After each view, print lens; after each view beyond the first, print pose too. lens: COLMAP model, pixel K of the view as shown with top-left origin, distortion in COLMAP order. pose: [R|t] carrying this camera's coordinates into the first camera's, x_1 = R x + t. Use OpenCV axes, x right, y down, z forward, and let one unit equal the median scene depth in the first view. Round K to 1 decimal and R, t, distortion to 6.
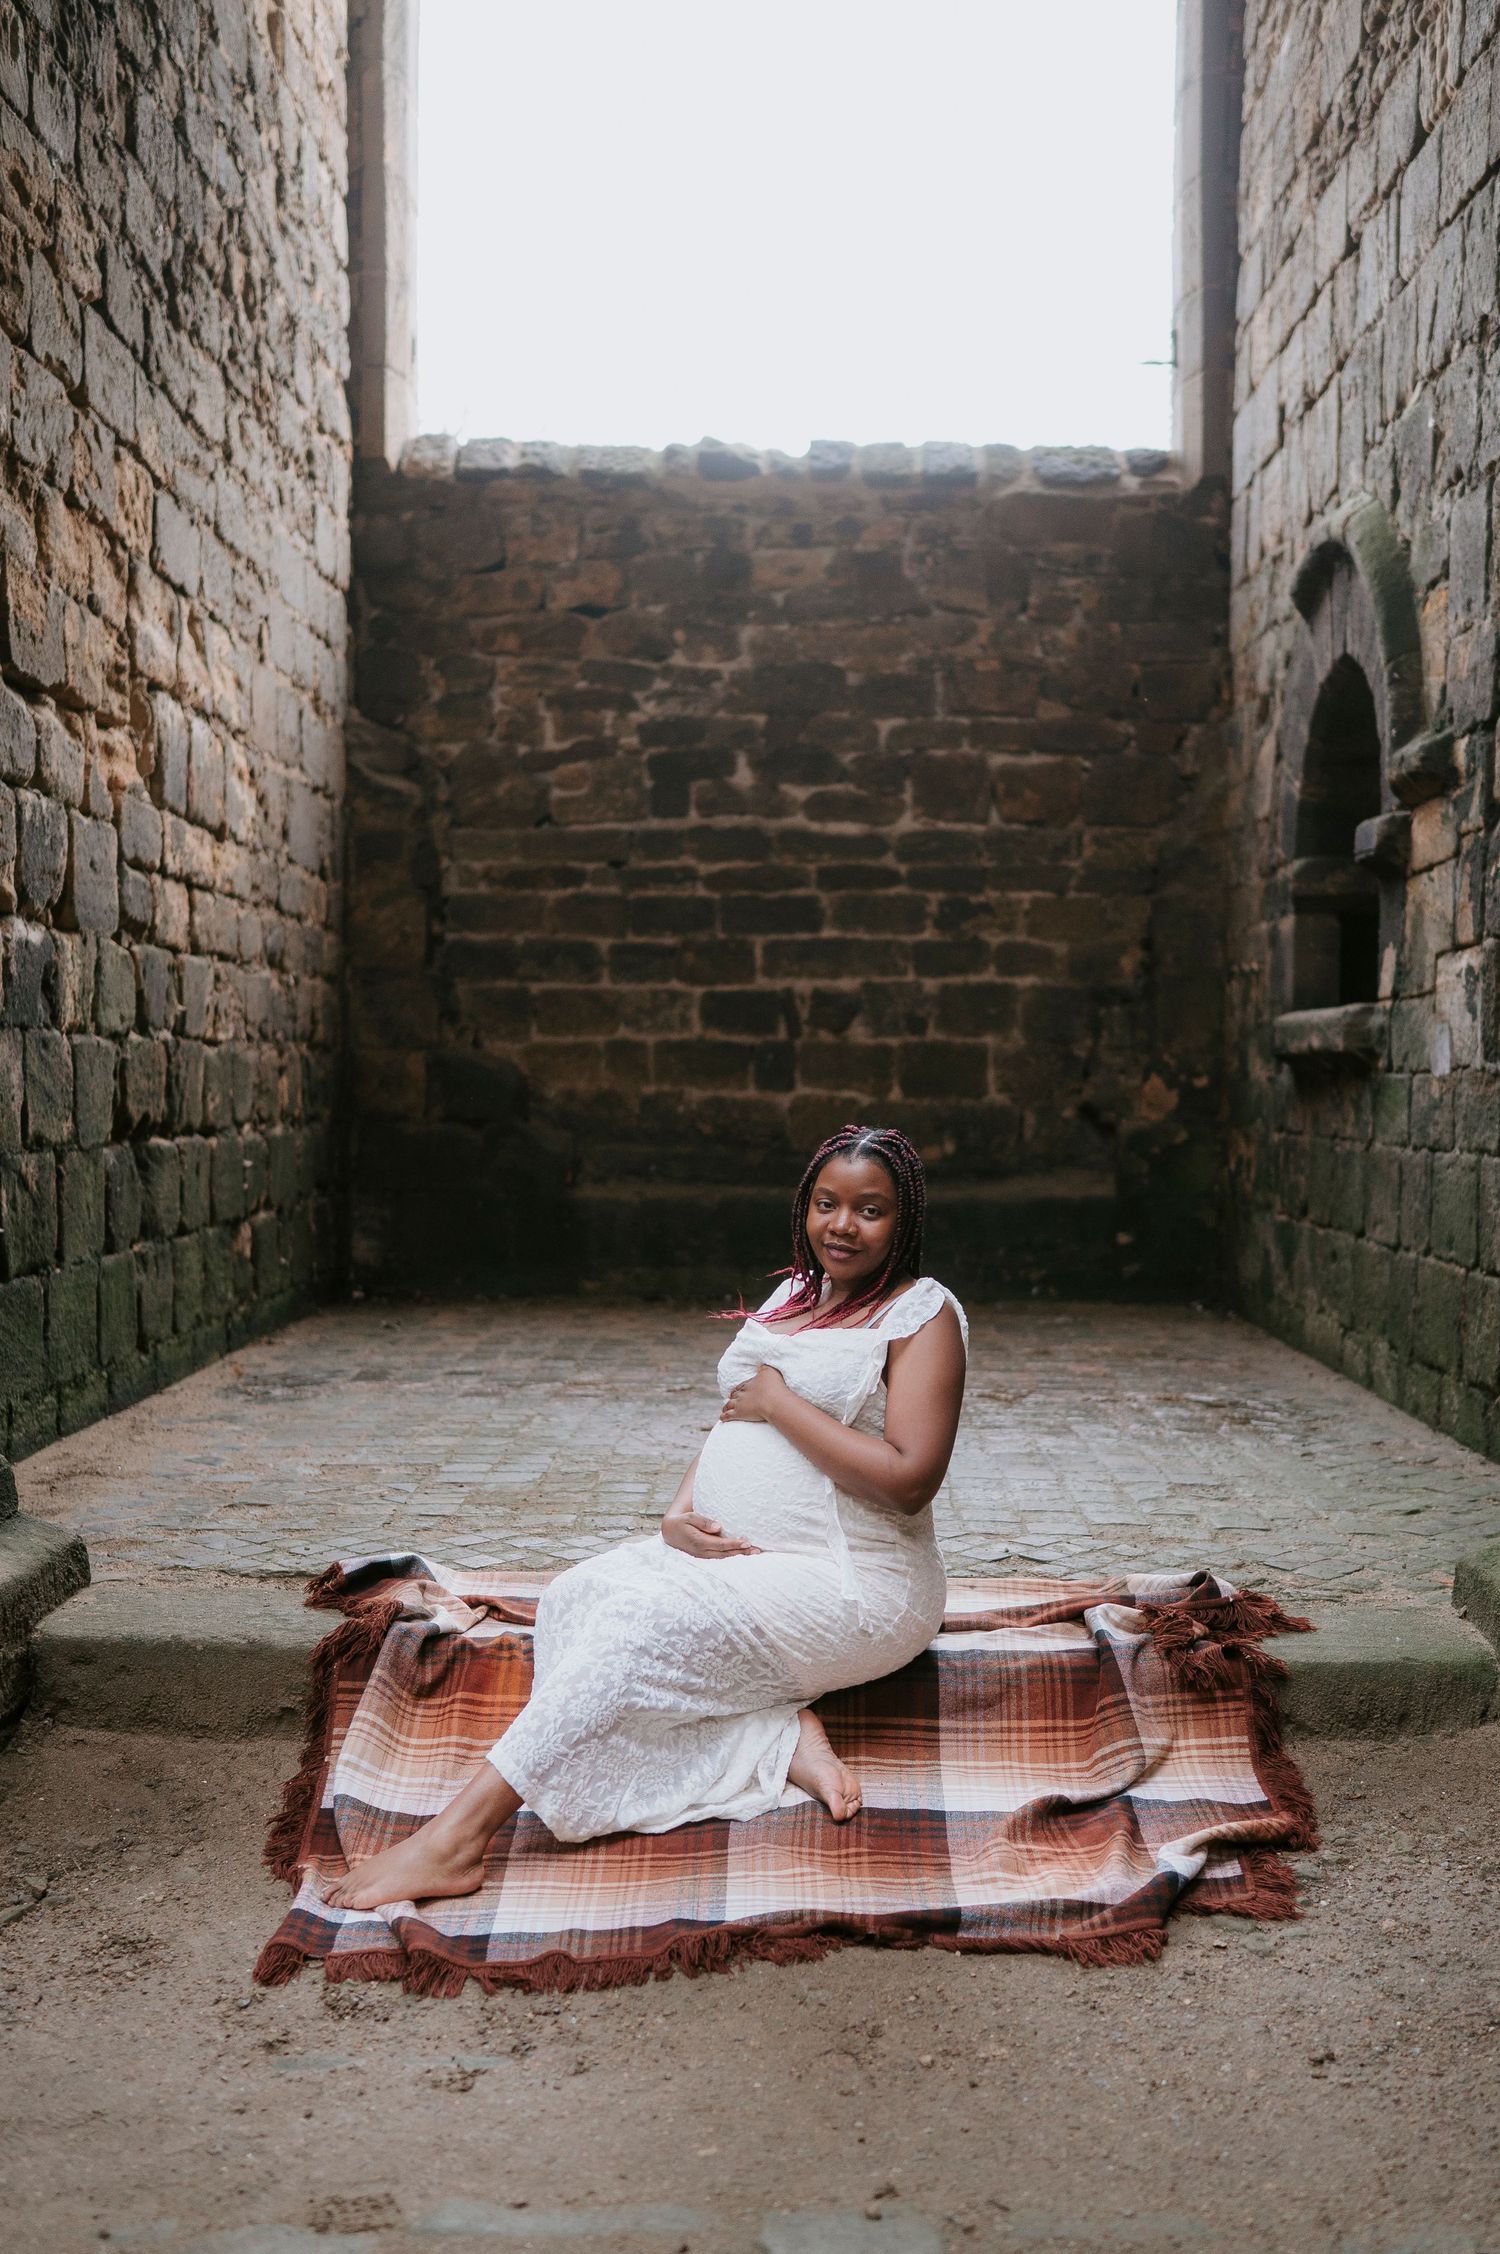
lens RADIAL K [[2343.1, 0, 756.6], [0, 2343.1, 1211.1], [0, 0, 1]] dist [-0.001766, -0.002601]
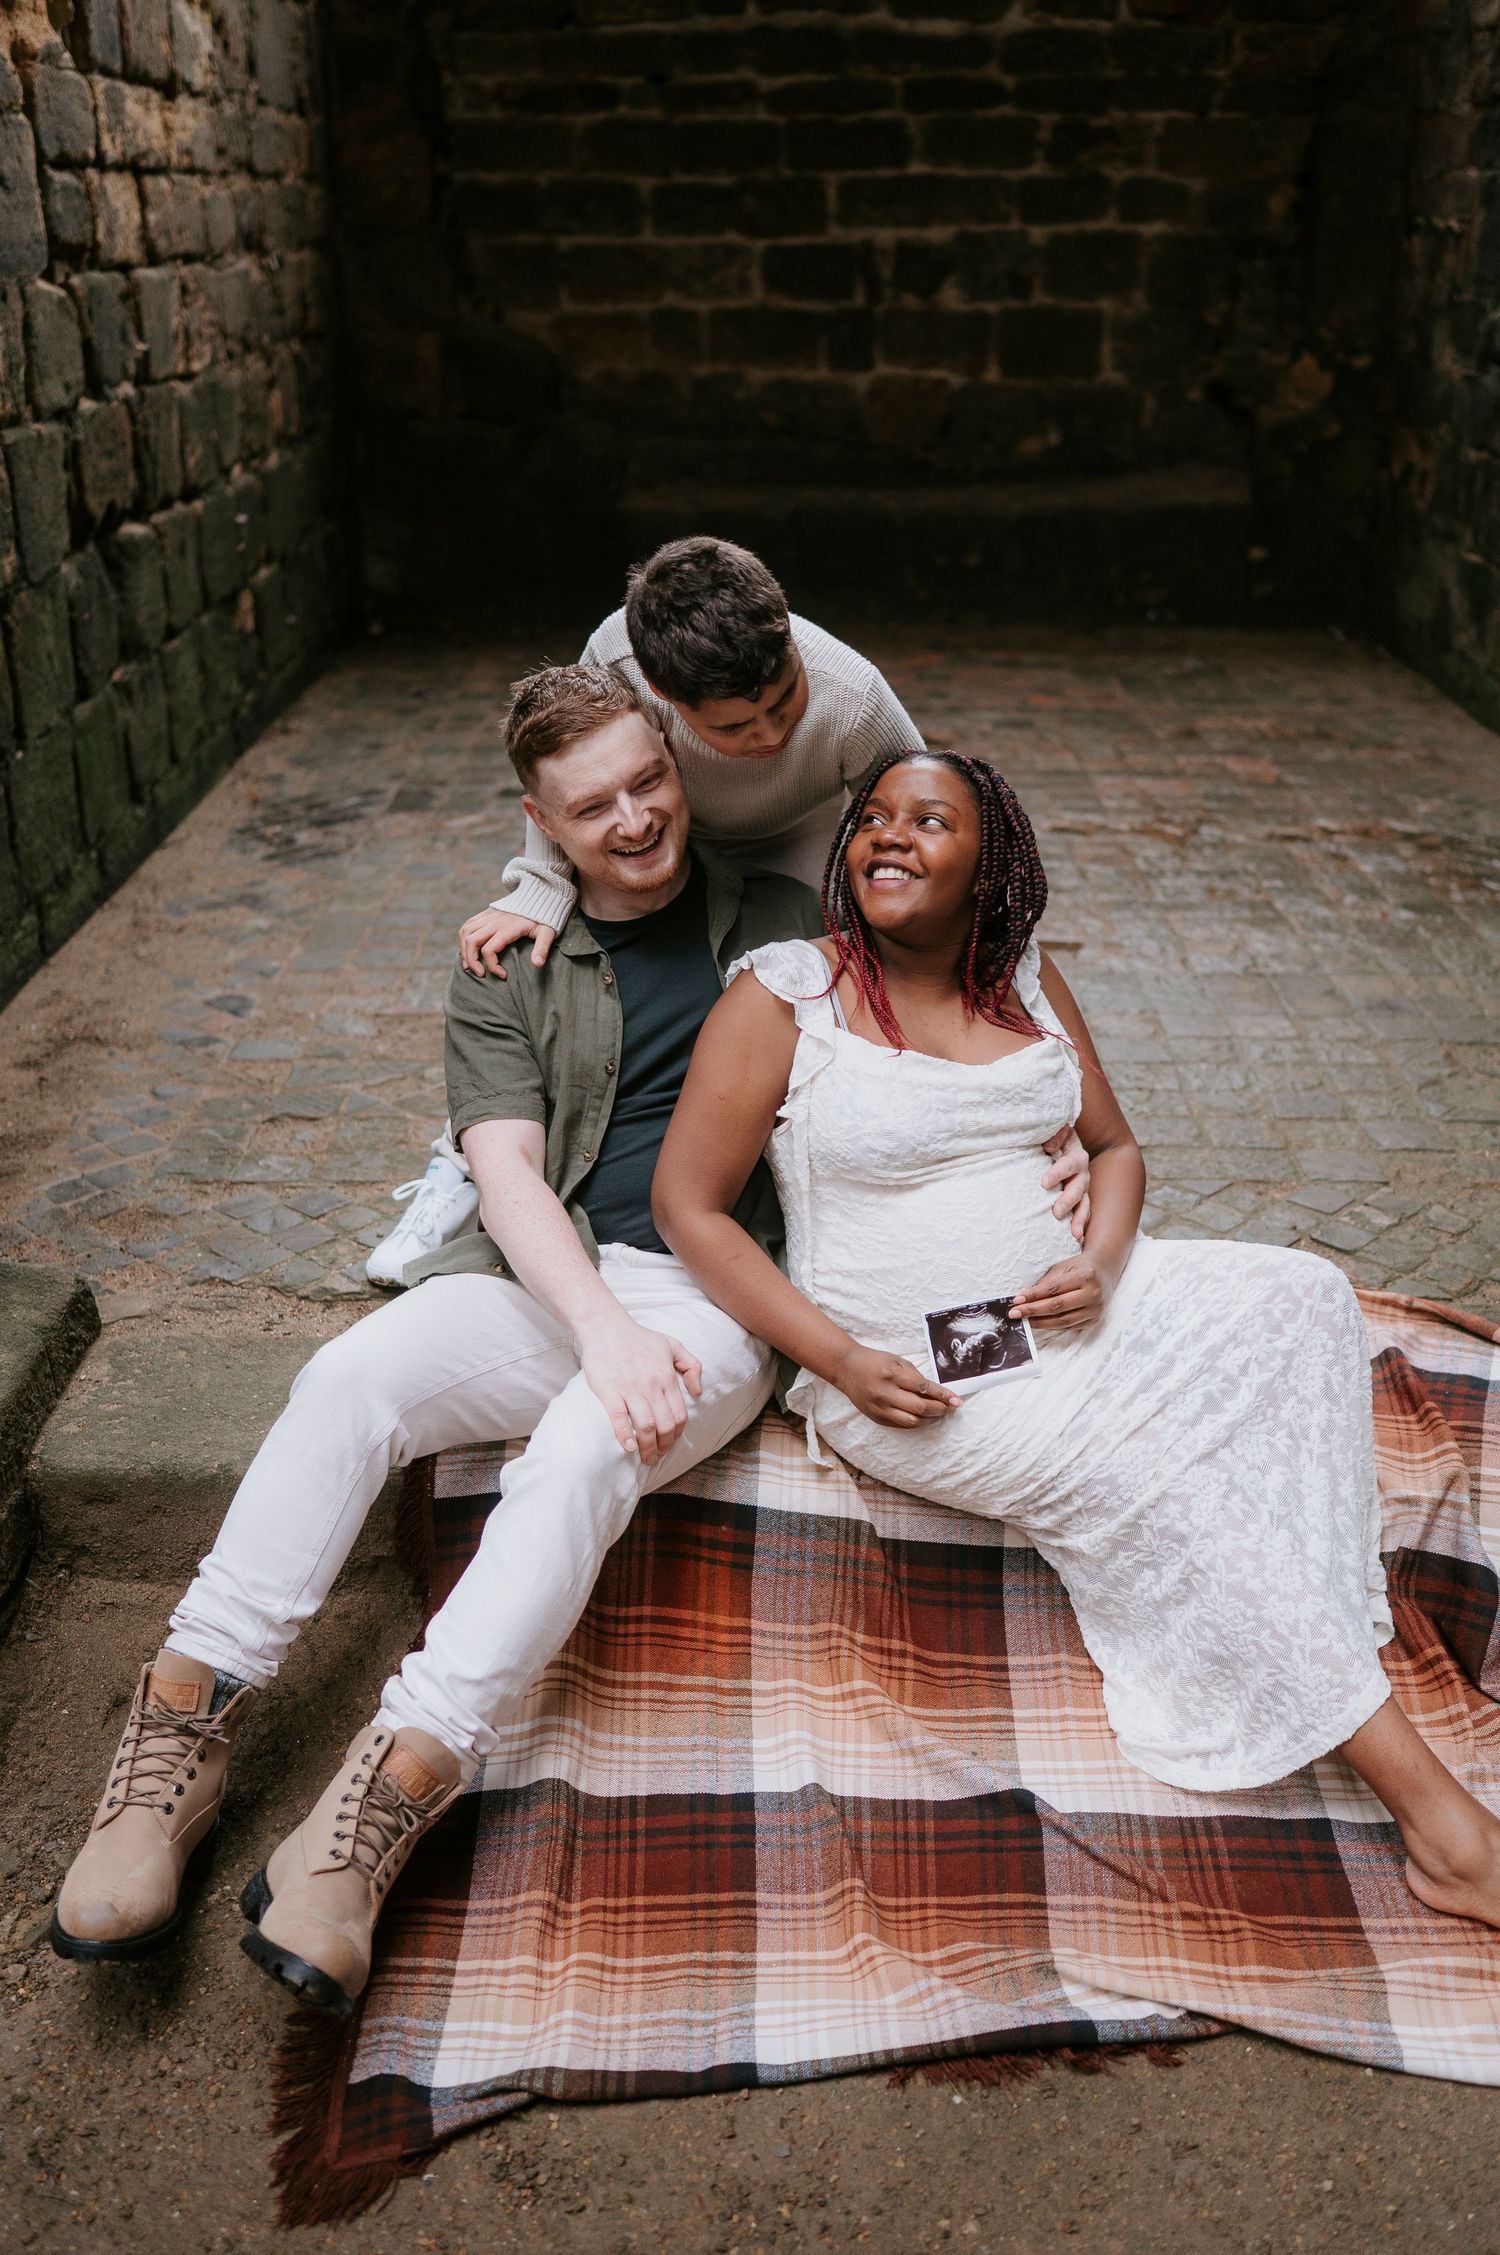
lens RADIAL K [[2235.9, 0, 755.4], [0, 2235.9, 1128.5], [0, 0, 1]] dist [0.002307, 0.004728]
pose [[0.999935, -0.011072, 0.002796, -0.035704], [0.009546, 0.944829, 0.327425, -0.064110], [-0.006267, -0.327377, 0.944873, 0.161277]]
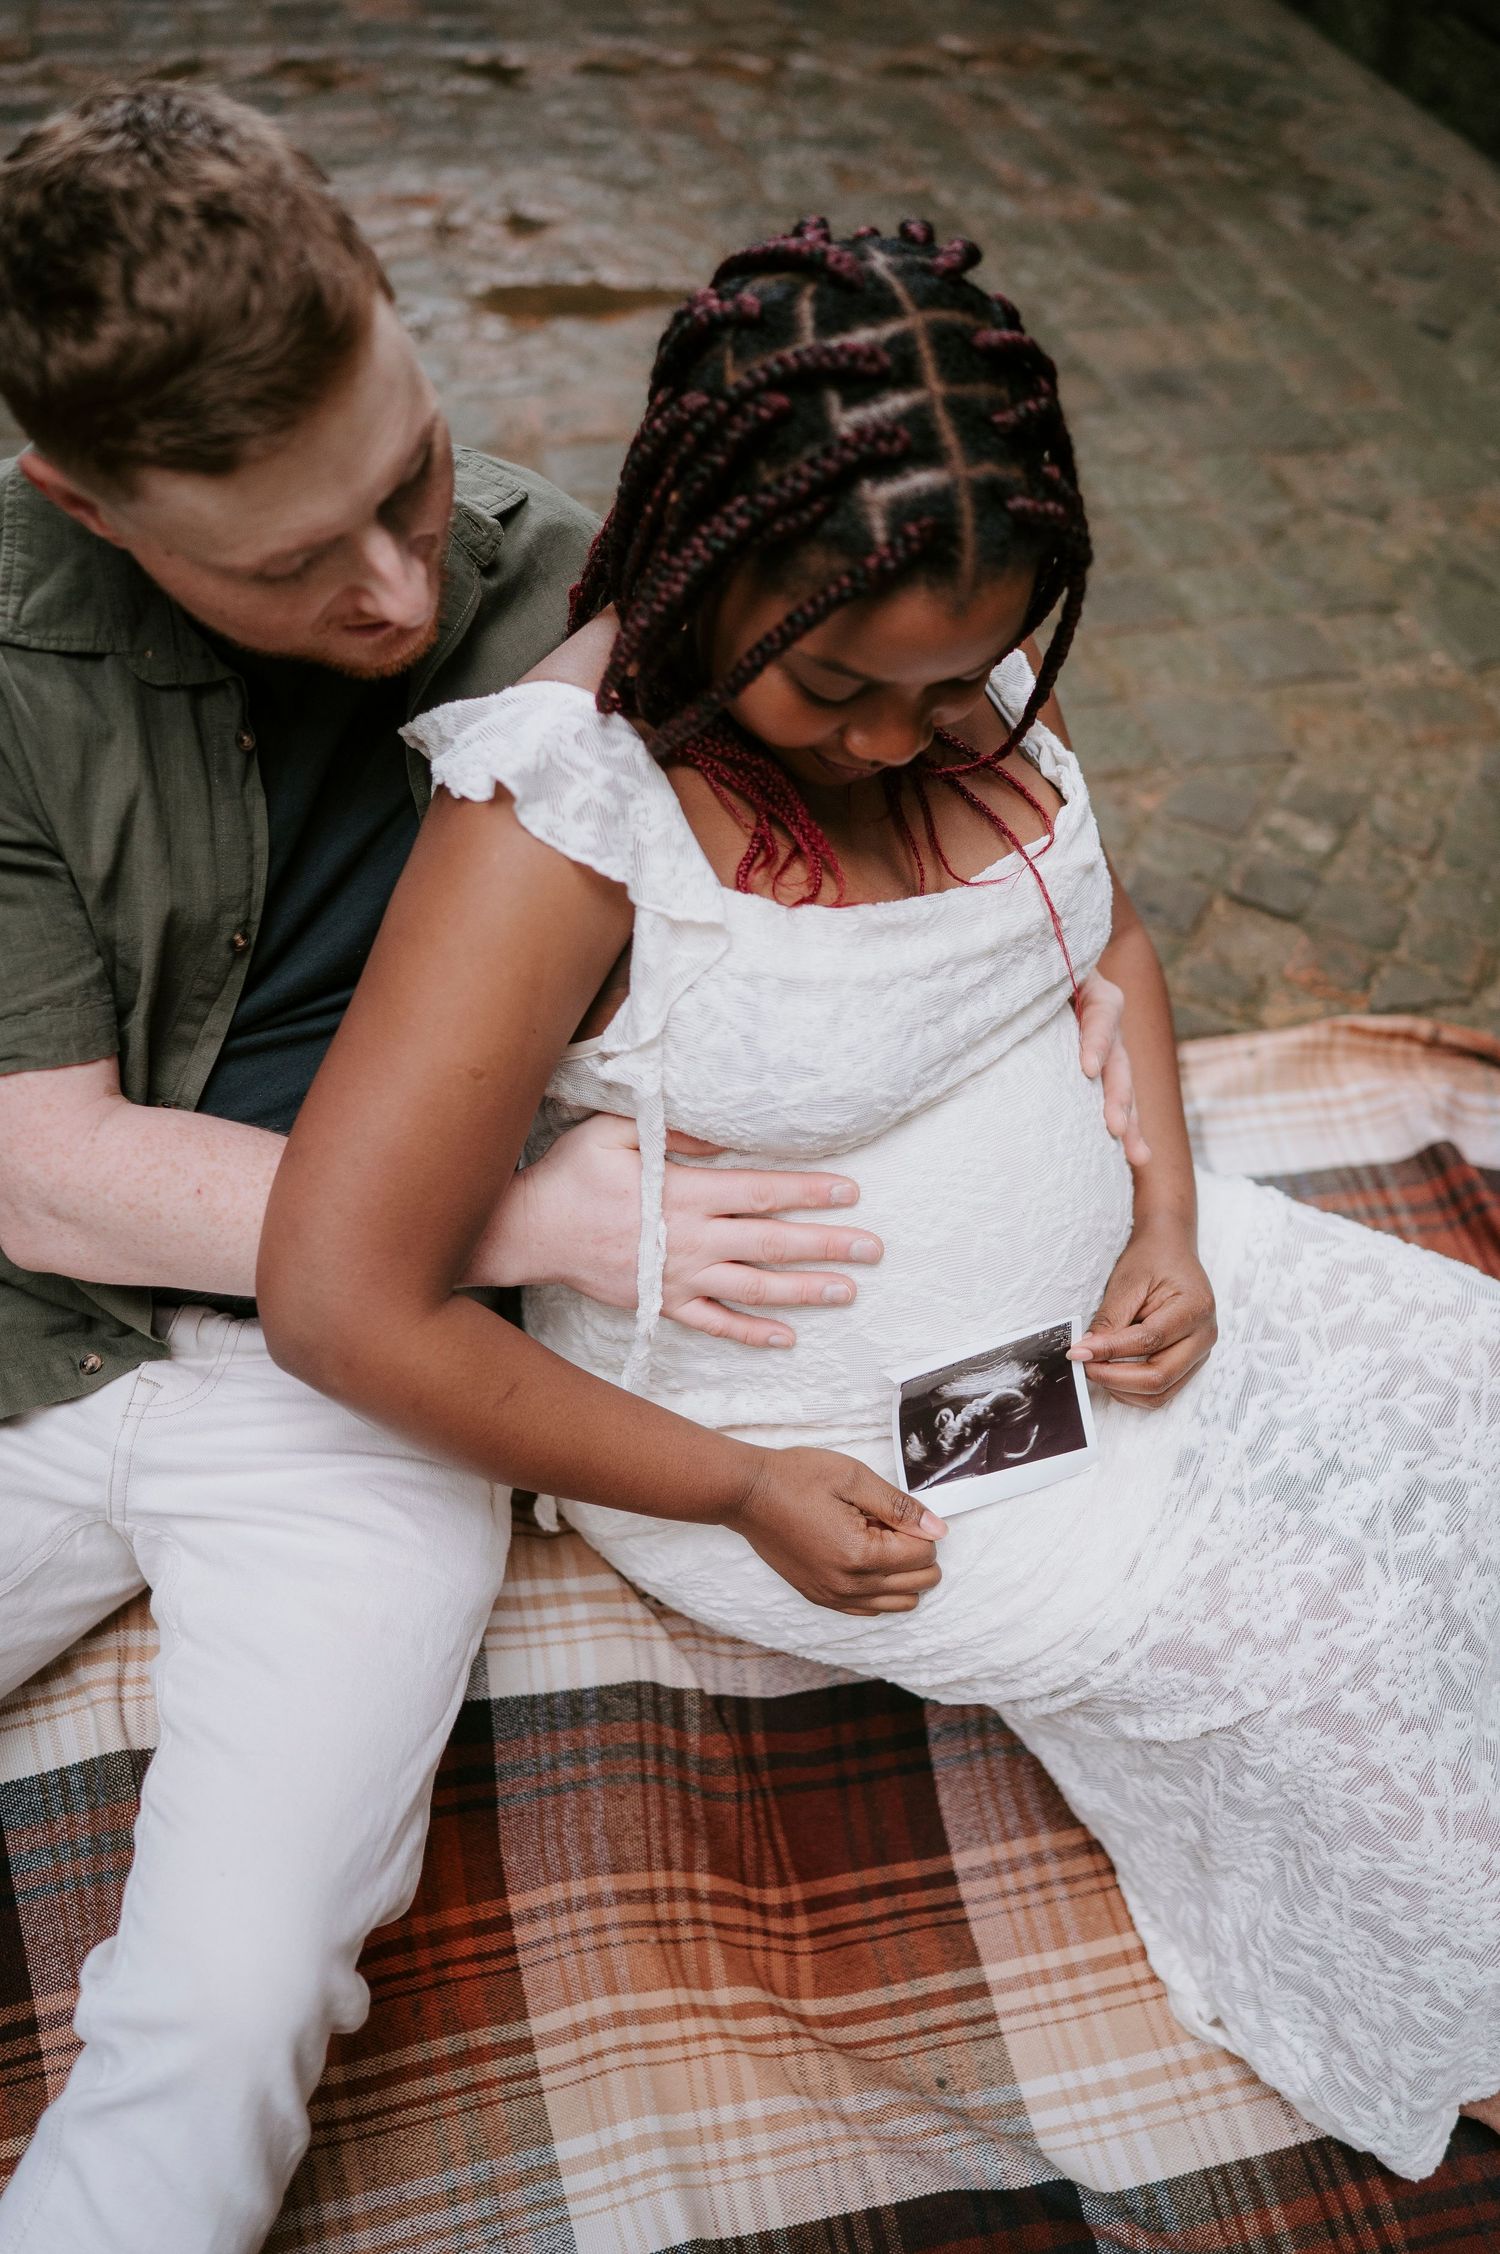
lens RADIAL K [[2154.4, 0, 750.0], [0, 2154.4, 1127.0], [0, 0, 1]] dist [0.002555, -0.000480]
pose [[0.960527, -0.160273, 0.227377, -0.046083], [-0.025235, 0.763785, 0.644977, -0.050550], [-0.277040, -0.625256, 0.729592, 0.336633]]
